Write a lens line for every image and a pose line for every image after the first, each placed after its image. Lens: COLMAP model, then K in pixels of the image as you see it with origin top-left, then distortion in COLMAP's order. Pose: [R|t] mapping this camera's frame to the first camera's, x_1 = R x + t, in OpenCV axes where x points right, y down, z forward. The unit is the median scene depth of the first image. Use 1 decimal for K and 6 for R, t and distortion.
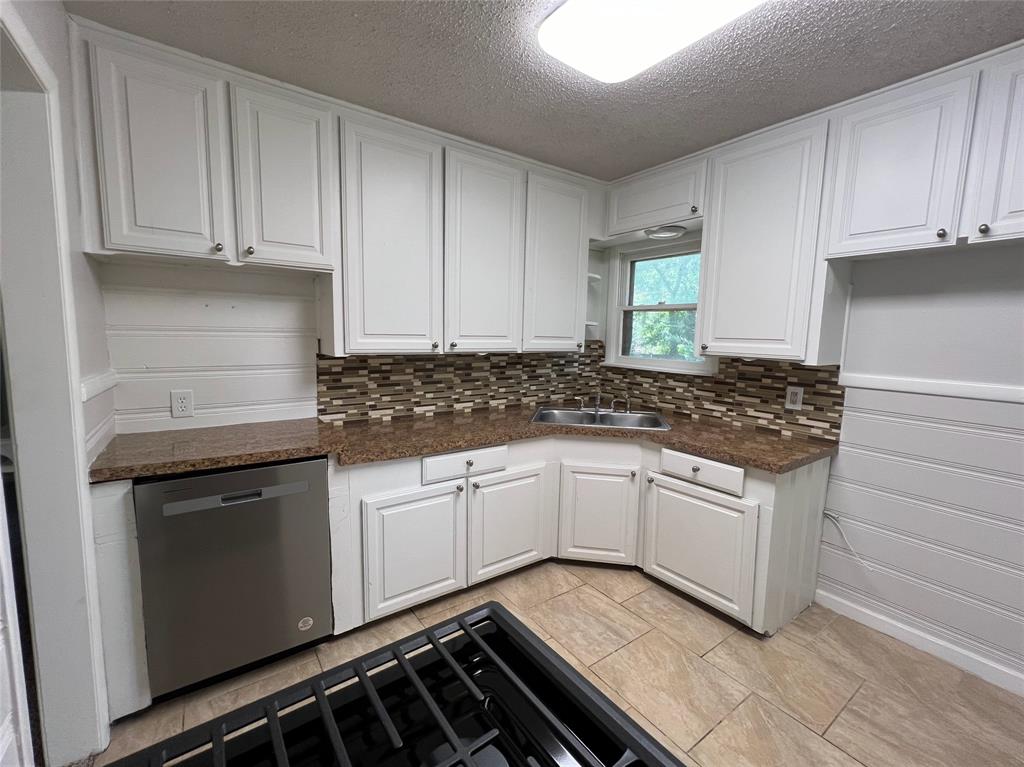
lens RADIAL K [[436.2, 0, 515.5], [0, 436.2, 384.0], [0, 0, 1]] dist [-0.002743, -0.000241]
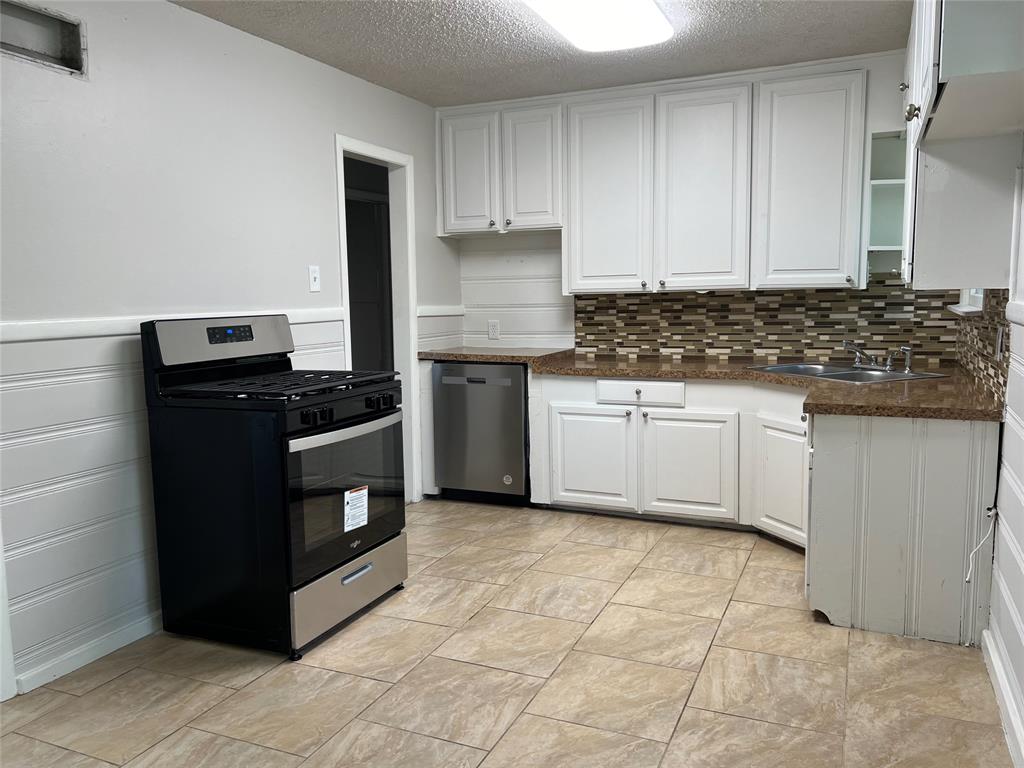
lens RADIAL K [[791.0, 0, 508.3], [0, 791.0, 386.2], [0, 0, 1]] dist [0.077700, -0.131863]
pose [[0.505976, 0.072775, -0.859472, 1.261574], [-0.071142, 0.996560, 0.042501, 0.095146], [0.859609, 0.039640, 0.509413, -0.246178]]
